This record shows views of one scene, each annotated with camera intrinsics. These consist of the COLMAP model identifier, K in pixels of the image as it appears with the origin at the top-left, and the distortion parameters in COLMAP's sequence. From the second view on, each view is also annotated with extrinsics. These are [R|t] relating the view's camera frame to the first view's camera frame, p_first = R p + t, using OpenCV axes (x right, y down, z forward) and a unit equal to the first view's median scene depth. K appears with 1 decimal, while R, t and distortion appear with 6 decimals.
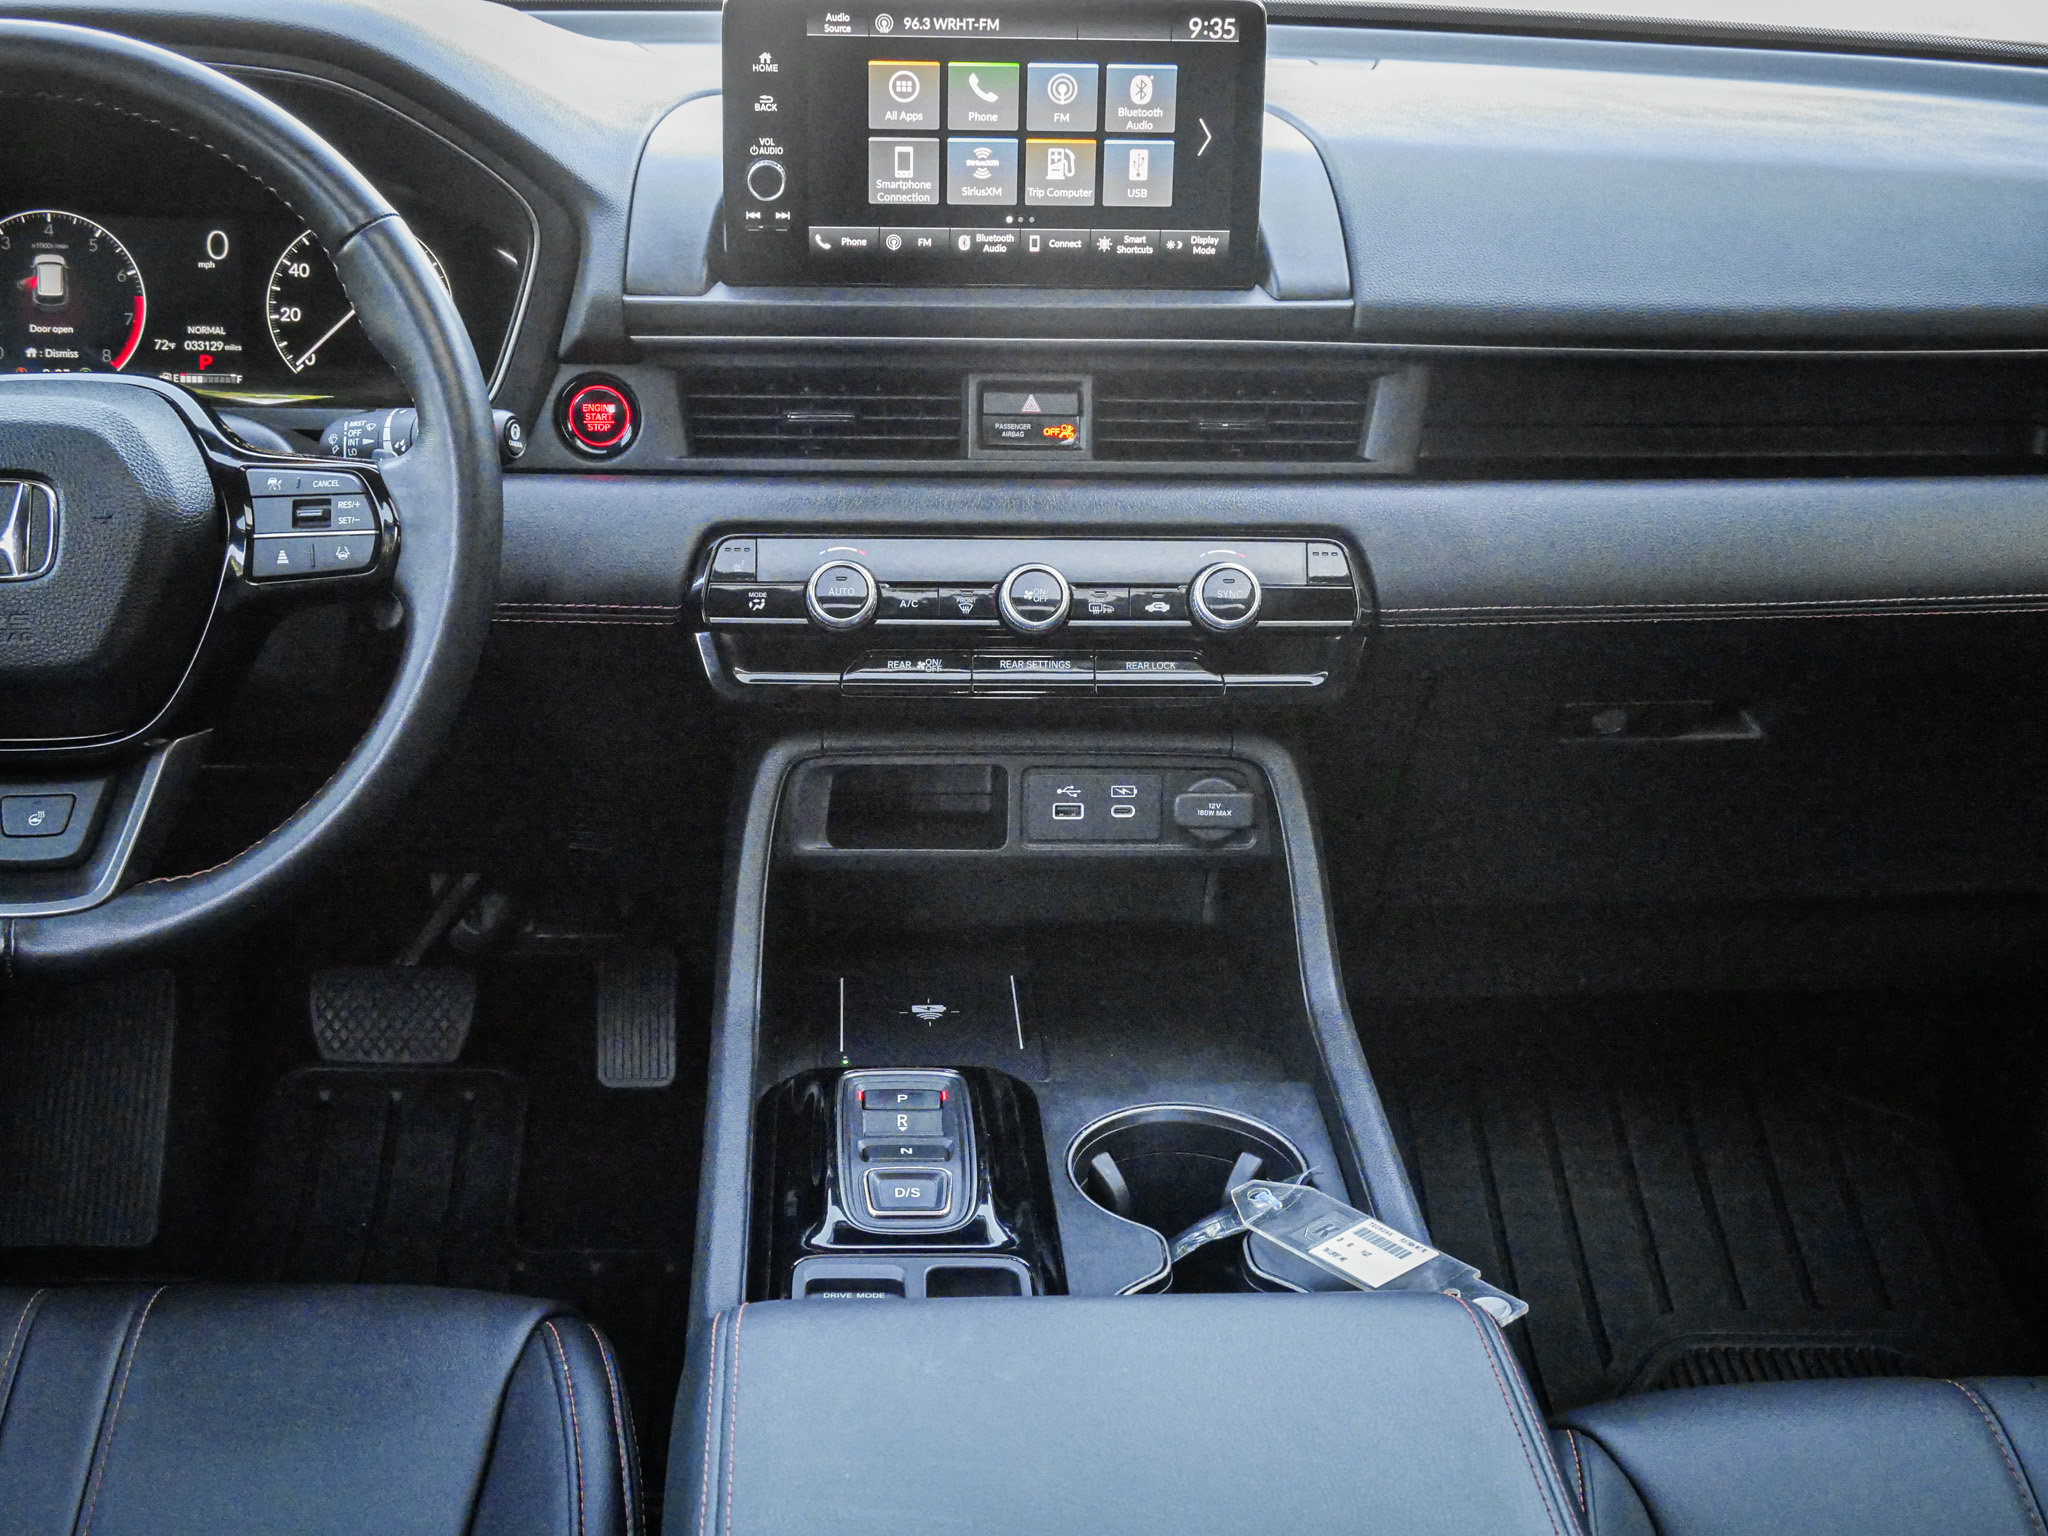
lens RADIAL K [[2559.5, 0, 1024.0], [0, 2559.5, 768.0], [0, 0, 1]] dist [-0.012631, 0.073098]
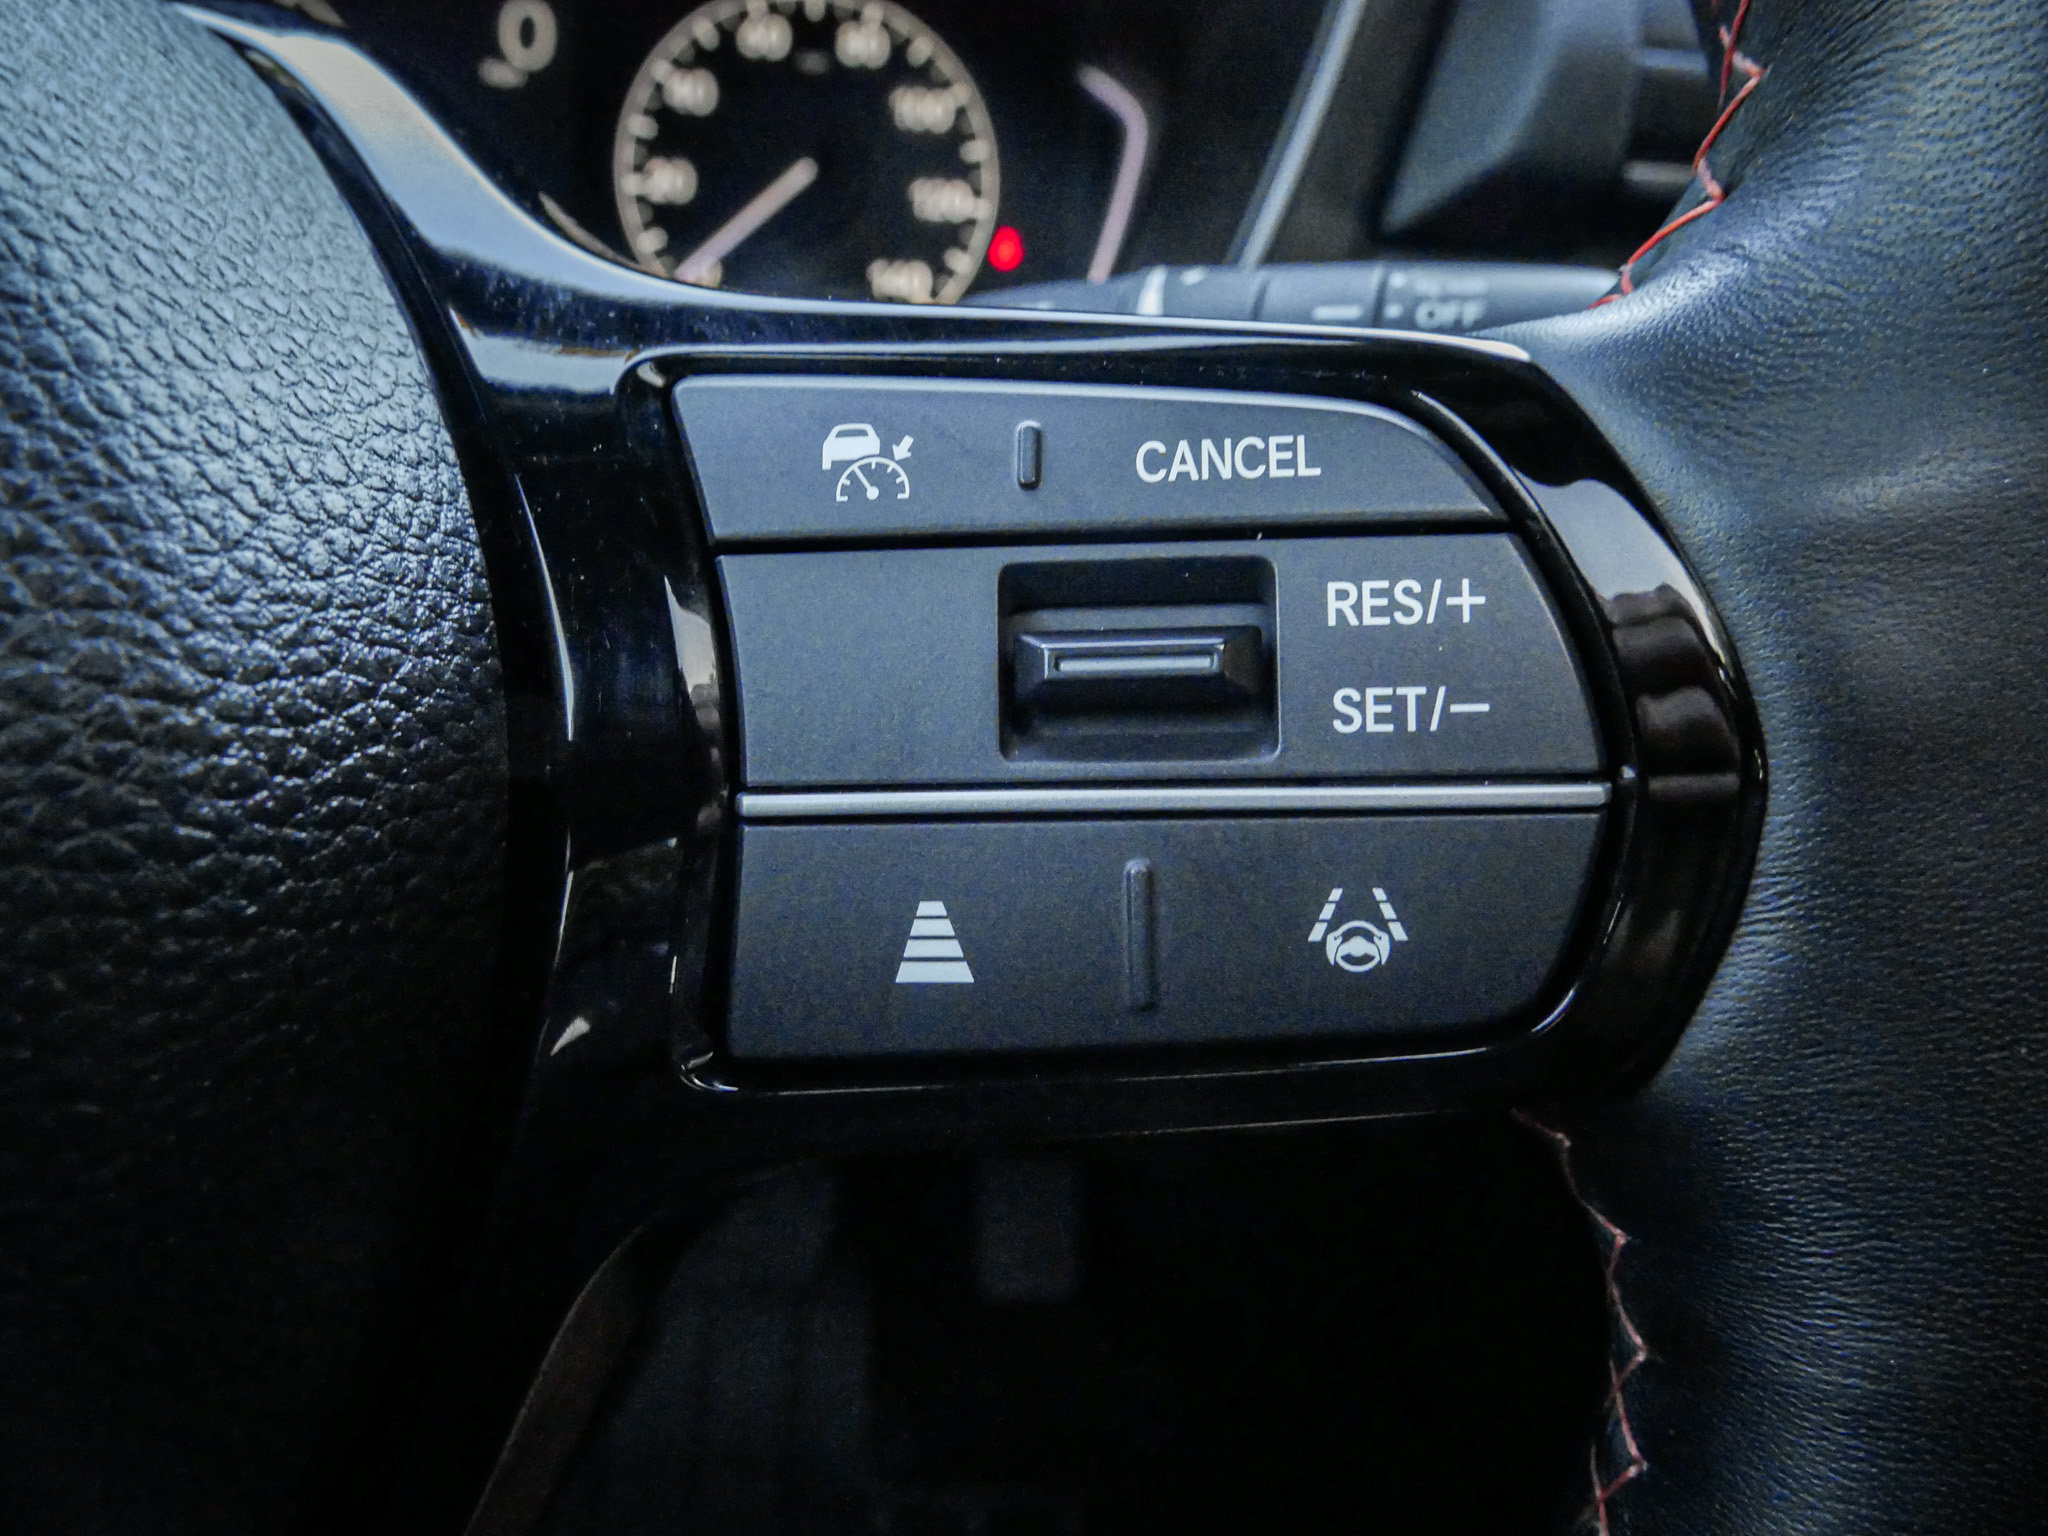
lens RADIAL K [[1416.5, 0, 1024.0], [0, 1416.5, 768.0], [0, 0, 1]] dist [-0.102048, 0.000449]
pose [[0.999001, 0.006893, 0.044162, -0.250621], [-0.008360, 0.999416, 0.033132, -0.083093], [-0.043908, -0.033468, 0.998475, 0.796654]]
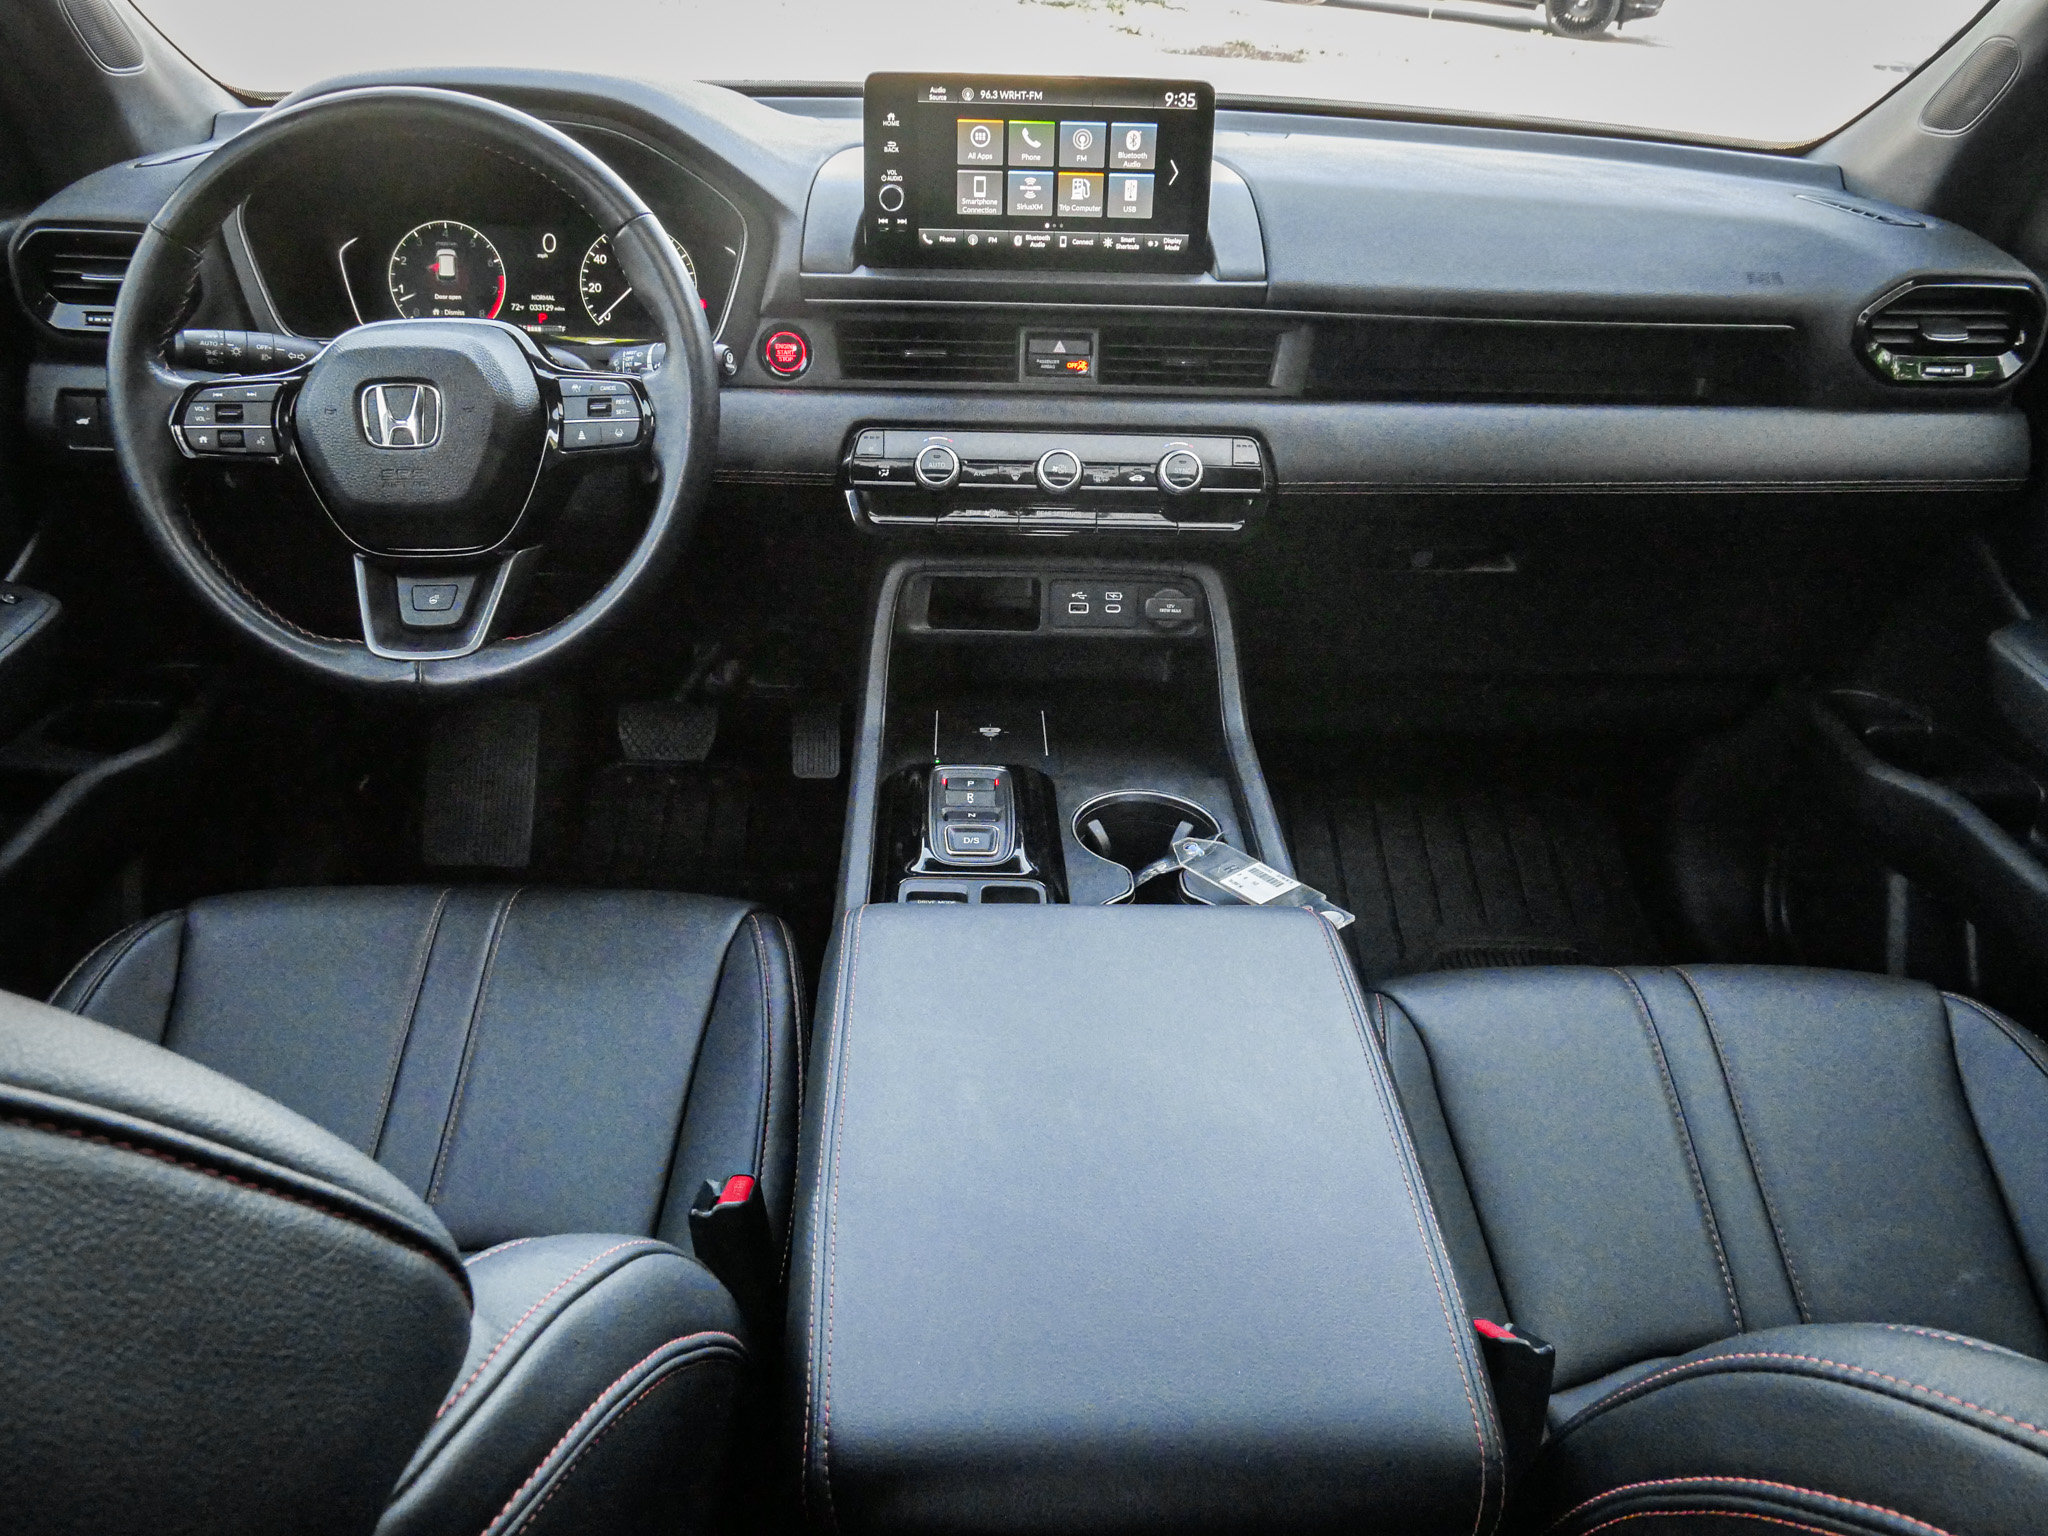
lens RADIAL K [[1520.9, 0, 1024.0], [0, 1520.9, 768.0], [0, 0, 1]] dist [-0.039752, -0.002094]
pose [[0.999452, 0.018510, -0.027433, 0.011619], [-0.015421, 0.993941, 0.108825, 0.014050], [0.029281, -0.108342, 0.993682, 0.047826]]
